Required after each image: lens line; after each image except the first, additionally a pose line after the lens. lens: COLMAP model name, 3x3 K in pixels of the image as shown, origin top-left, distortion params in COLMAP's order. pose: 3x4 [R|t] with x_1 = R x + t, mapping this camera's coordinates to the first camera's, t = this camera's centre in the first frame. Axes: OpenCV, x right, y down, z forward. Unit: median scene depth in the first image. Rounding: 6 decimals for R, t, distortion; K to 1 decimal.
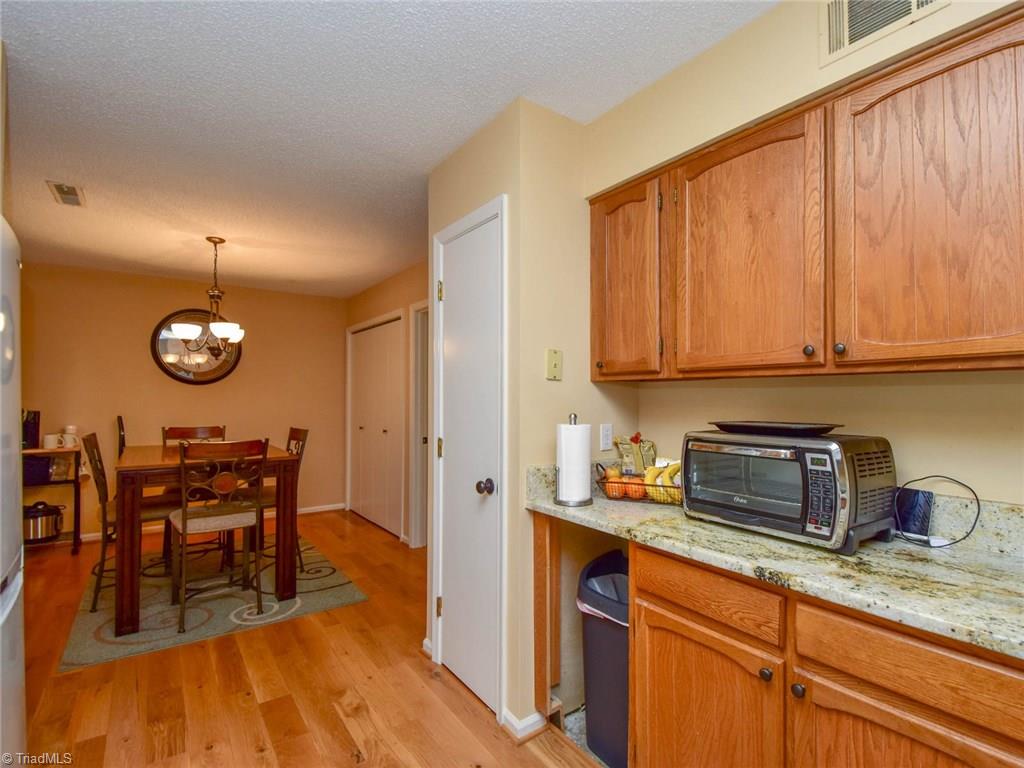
lens RADIAL K [[502.2, 0, 514.1], [0, 502.2, 391.1], [0, 0, 1]] dist [0.019221, -0.005725]
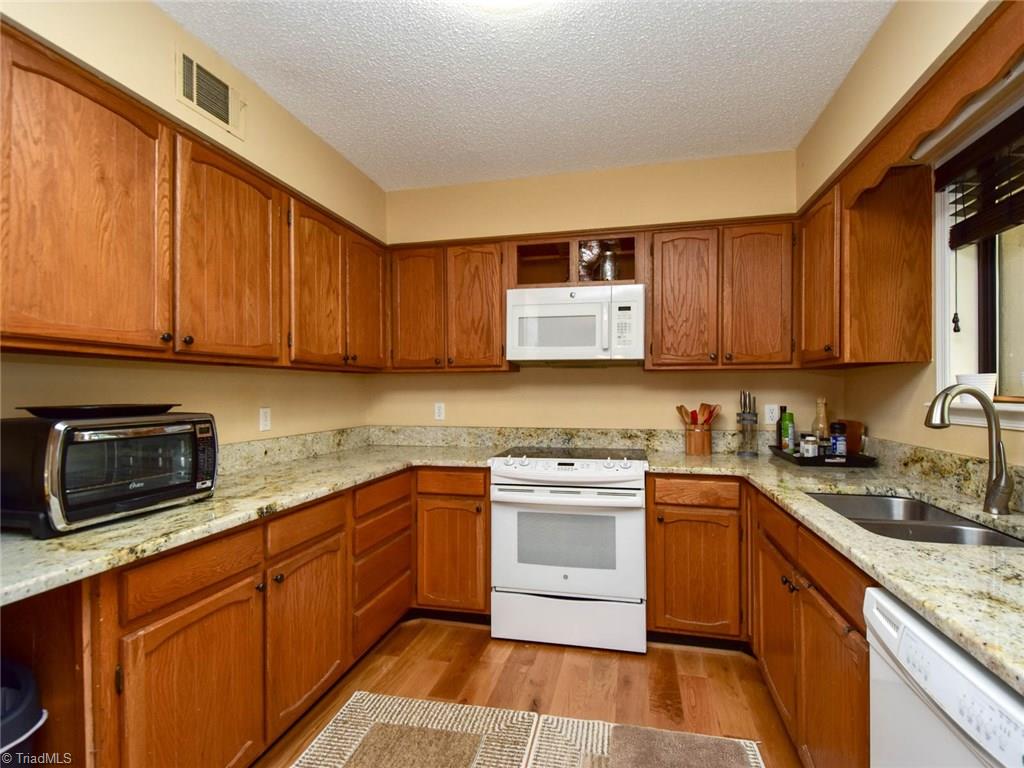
lens RADIAL K [[502.2, 0, 520.6], [0, 502.2, 389.6], [0, 0, 1]] dist [0.019221, -0.005725]
pose [[-0.664016, 0.002380, 0.747715, -0.176240], [-0.005279, 0.999955, -0.007871, 0.009328], [-0.747700, -0.009173, -0.663974, 0.257897]]
